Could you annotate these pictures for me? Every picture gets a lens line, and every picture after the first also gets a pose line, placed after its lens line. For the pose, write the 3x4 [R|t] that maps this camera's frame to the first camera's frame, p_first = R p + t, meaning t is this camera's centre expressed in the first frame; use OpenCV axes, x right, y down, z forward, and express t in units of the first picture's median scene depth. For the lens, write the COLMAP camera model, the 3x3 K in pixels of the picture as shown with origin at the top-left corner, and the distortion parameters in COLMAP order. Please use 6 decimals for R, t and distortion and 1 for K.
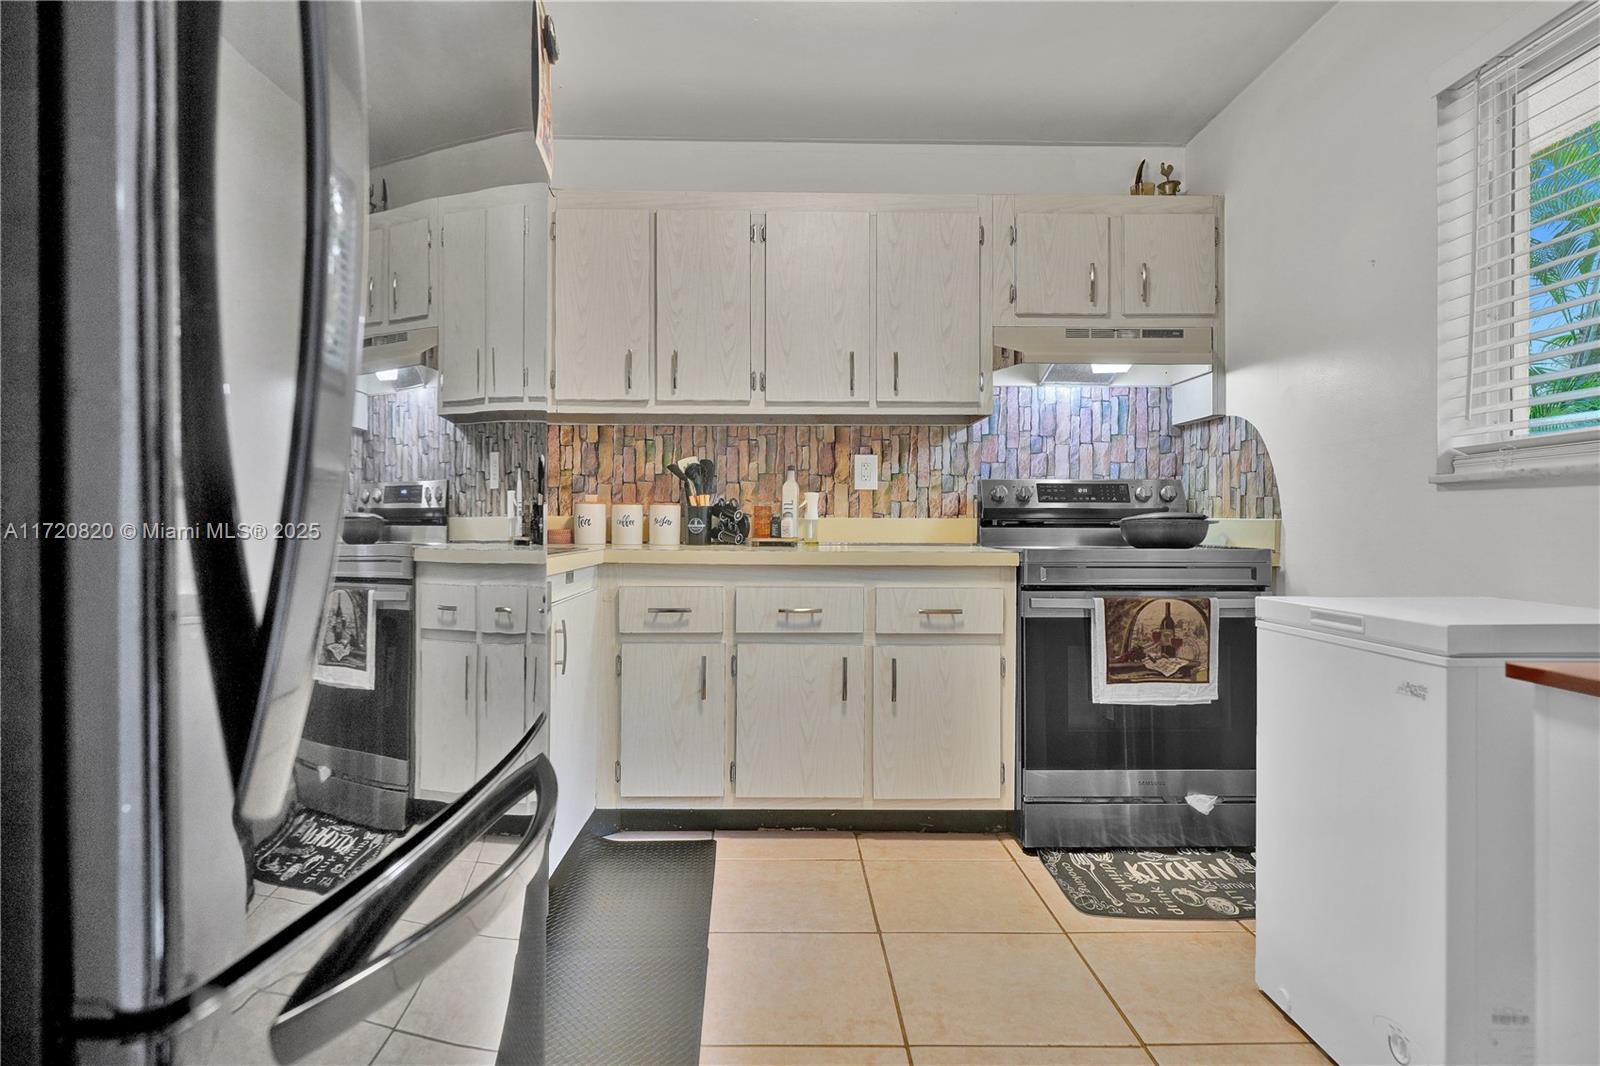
lens RADIAL K [[827.2, 0, 800.0], [0, 827.2, 533.0], [0, 0, 1]] dist [-0.000402, -0.000058]
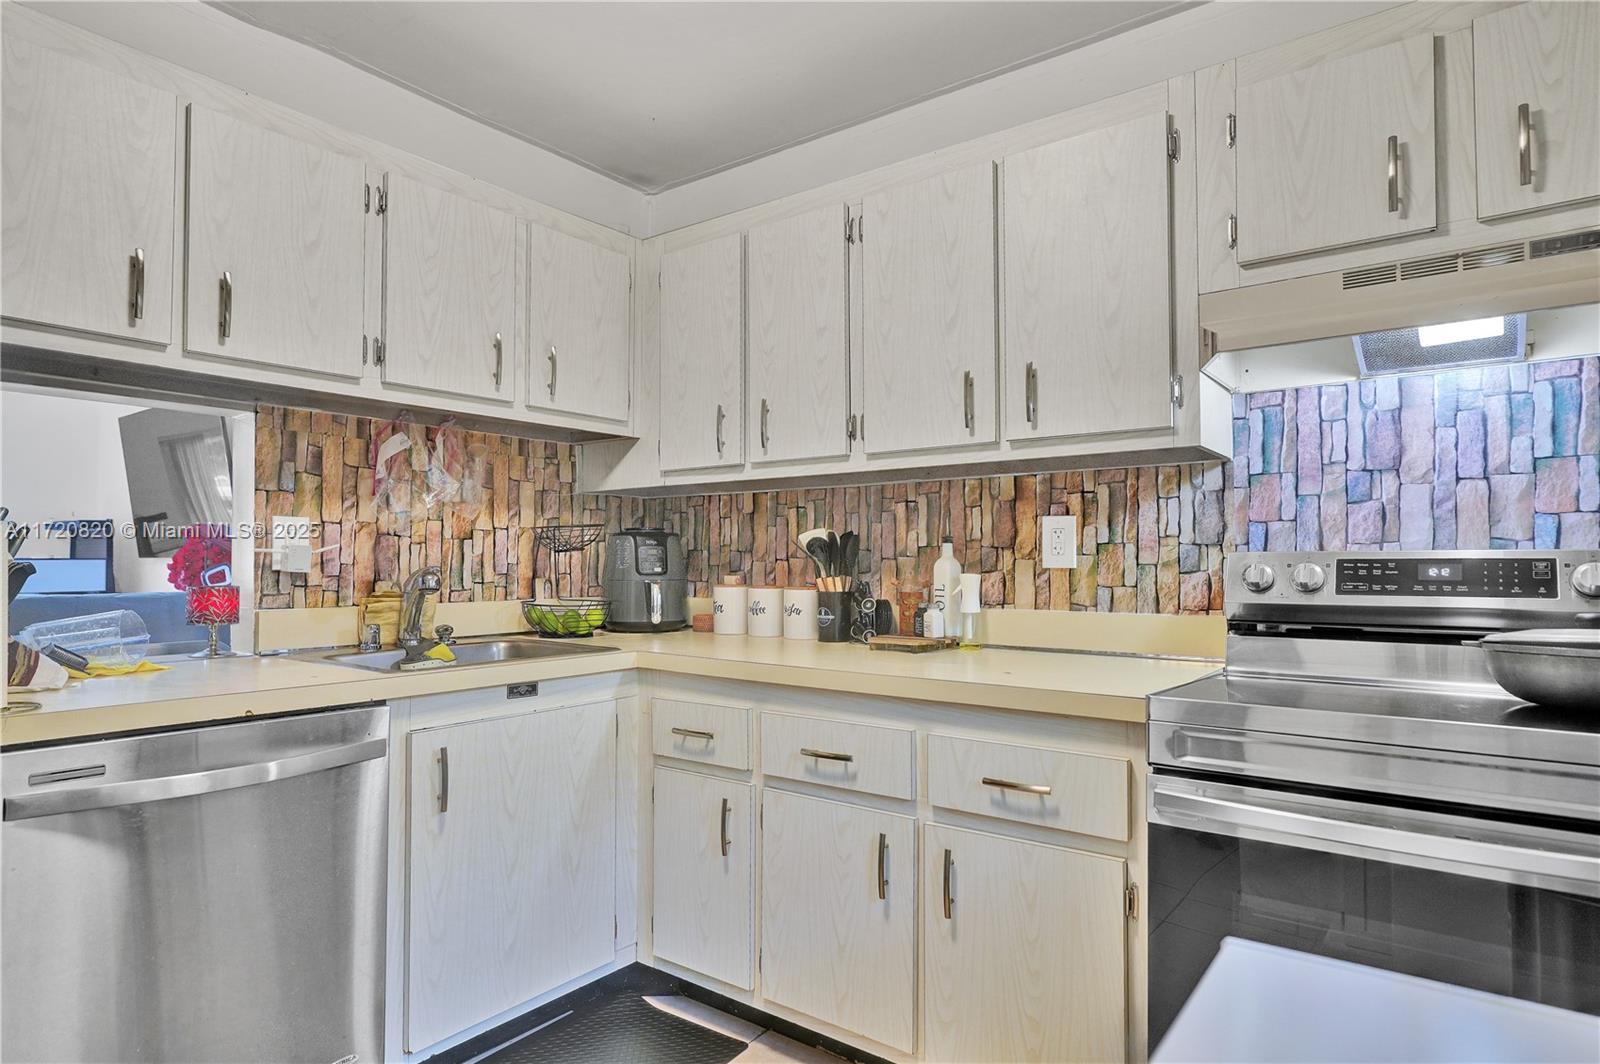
lens RADIAL K [[885.6, 0, 799.0], [0, 885.6, 554.0], [0, 0, 1]] dist [-0.004236, -0.000707]
pose [[0.793377, -0.010120, -0.608647, 0.349275], [-0.004509, 0.999737, -0.022501, -0.047040], [0.608714, 0.020596, 0.793122, 0.308143]]
